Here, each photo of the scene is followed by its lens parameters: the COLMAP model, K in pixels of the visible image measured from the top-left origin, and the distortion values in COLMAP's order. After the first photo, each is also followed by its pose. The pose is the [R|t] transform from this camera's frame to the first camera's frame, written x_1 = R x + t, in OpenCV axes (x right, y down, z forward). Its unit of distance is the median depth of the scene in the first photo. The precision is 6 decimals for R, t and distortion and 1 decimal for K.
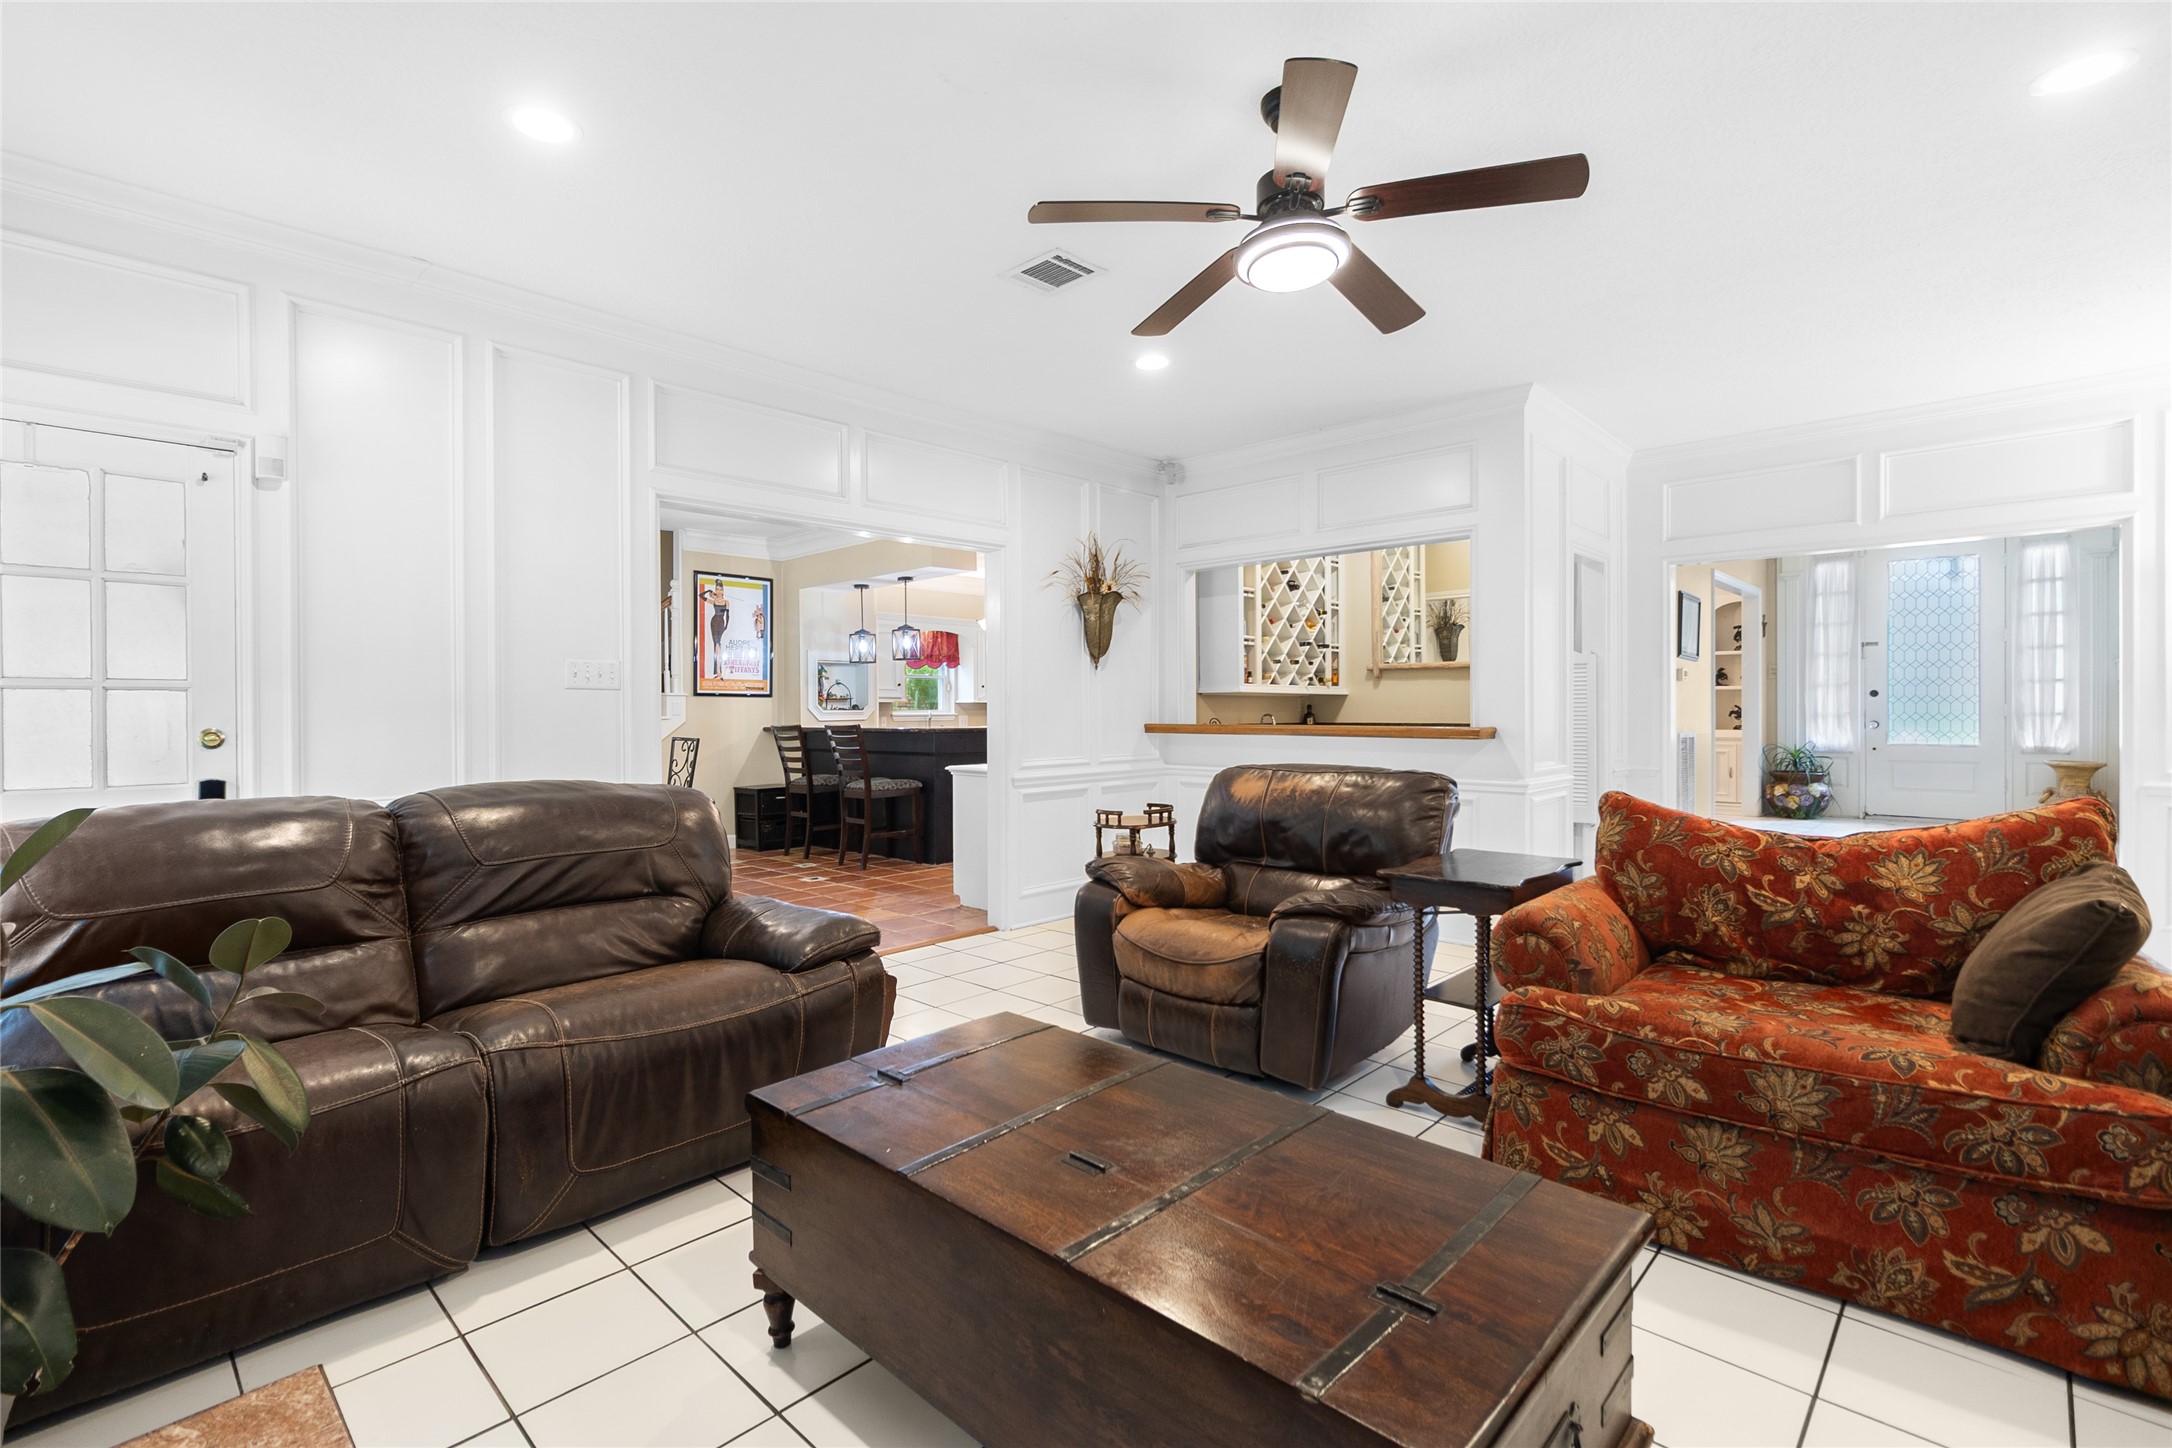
lens RADIAL K [[995.1, 0, 1067.0], [0, 995.1, 711.7], [0, 0, 1]] dist [0.002155, -0.000851]
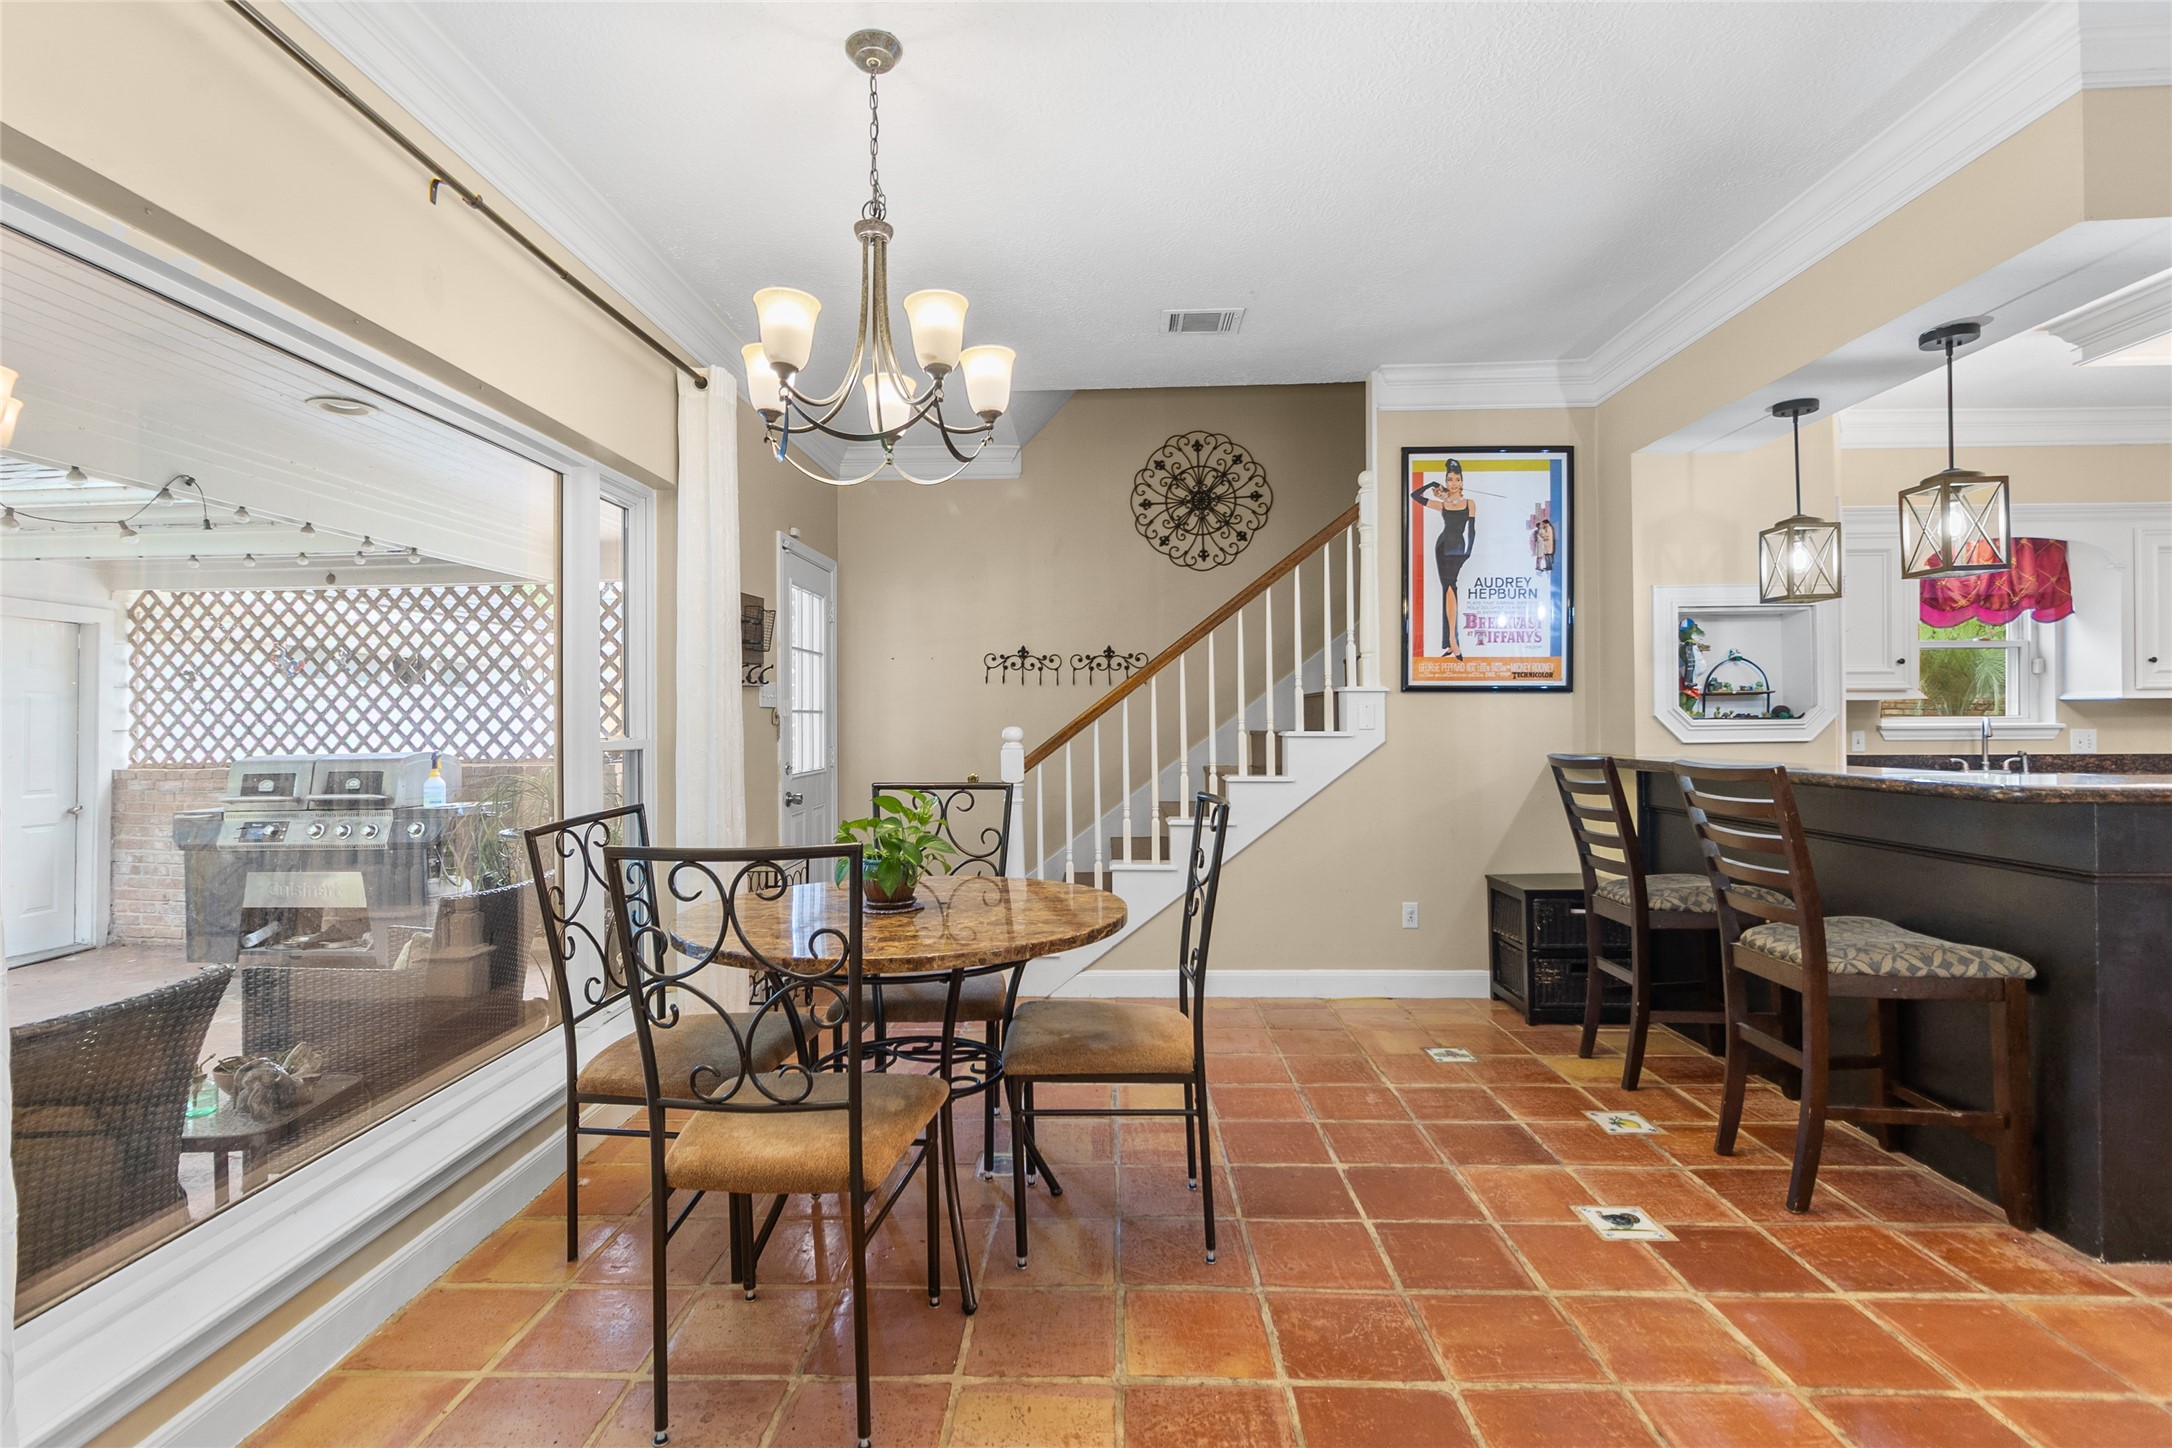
lens RADIAL K [[995.1, 0, 1078.0], [0, 995.1, 714.3], [0, 0, 1]] dist [0.002155, -0.000851]
pose [[0.669539, -0.001545, -0.742775, -0.106664], [0.001970, 0.999998, -0.000305, -0.004728], [0.742774, -0.001259, 0.669541, 0.538672]]
